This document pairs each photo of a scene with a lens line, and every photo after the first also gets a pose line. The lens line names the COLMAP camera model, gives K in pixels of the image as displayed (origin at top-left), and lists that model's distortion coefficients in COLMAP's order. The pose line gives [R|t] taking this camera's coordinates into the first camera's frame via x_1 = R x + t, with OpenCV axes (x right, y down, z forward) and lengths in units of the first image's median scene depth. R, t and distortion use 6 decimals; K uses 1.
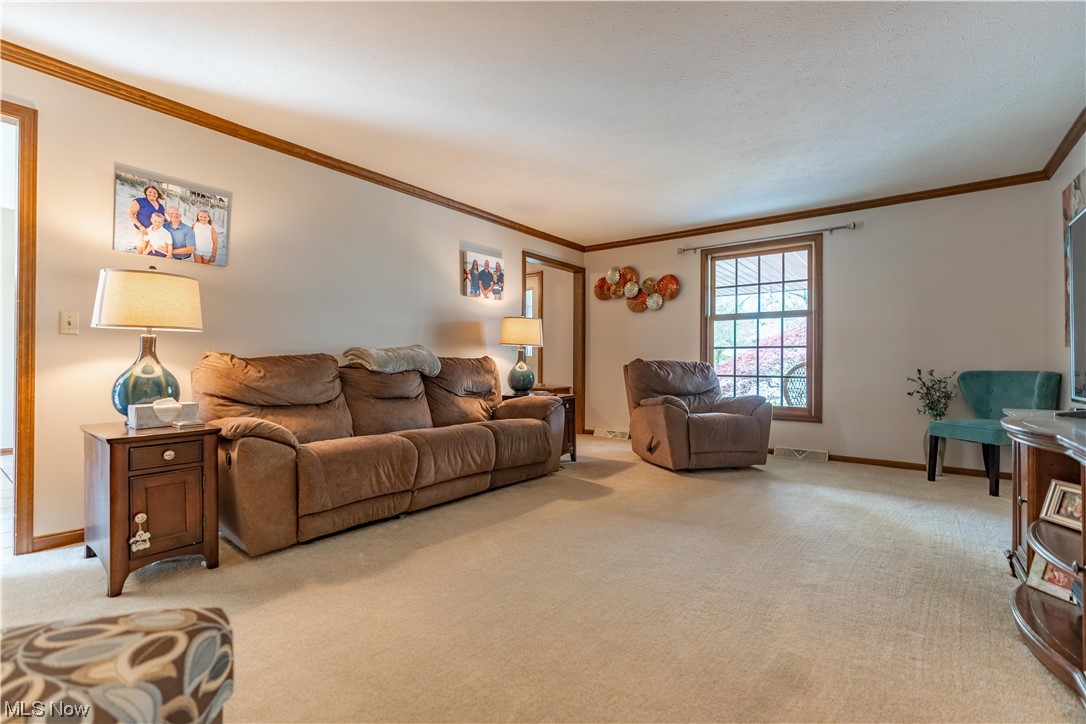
lens RADIAL K [[479.7, 0, 543.0], [0, 479.7, 362.0], [0, 0, 1]] dist [-0.001013, -0.000150]
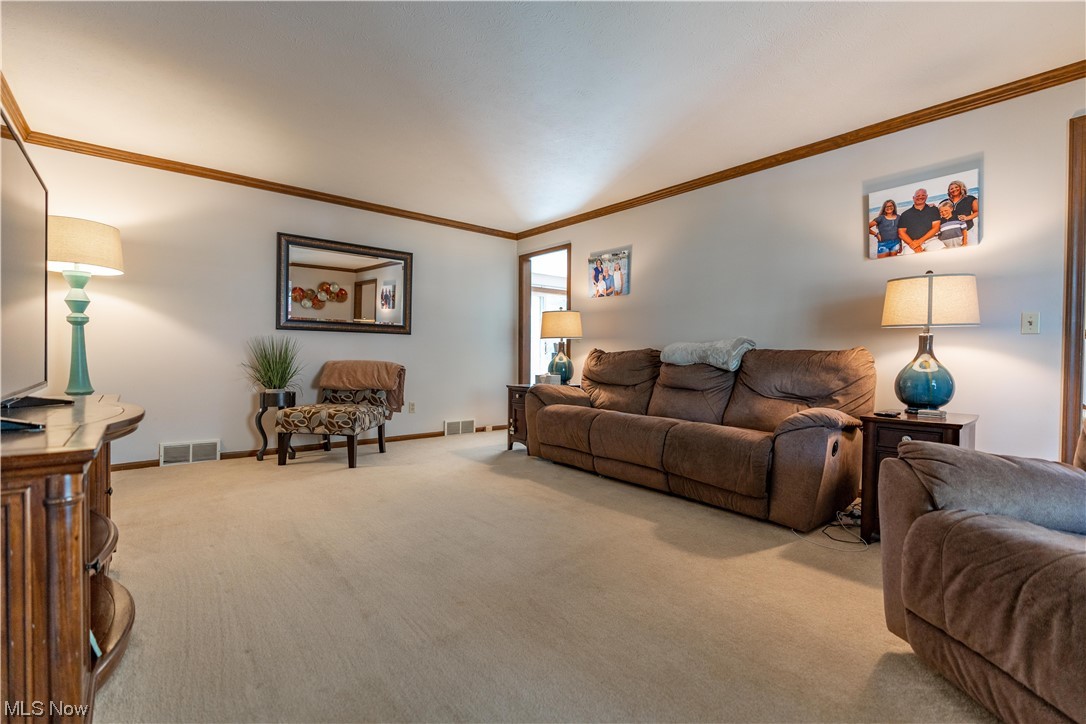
lens RADIAL K [[479.7, 0, 543.0], [0, 479.7, 362.0], [0, 0, 1]] dist [-0.001013, -0.000150]
pose [[-0.200763, 0.008177, -0.979606, 0.855015], [-0.008928, 0.999908, 0.010176, 0.007992], [0.979599, 0.010789, -0.200672, 0.965865]]
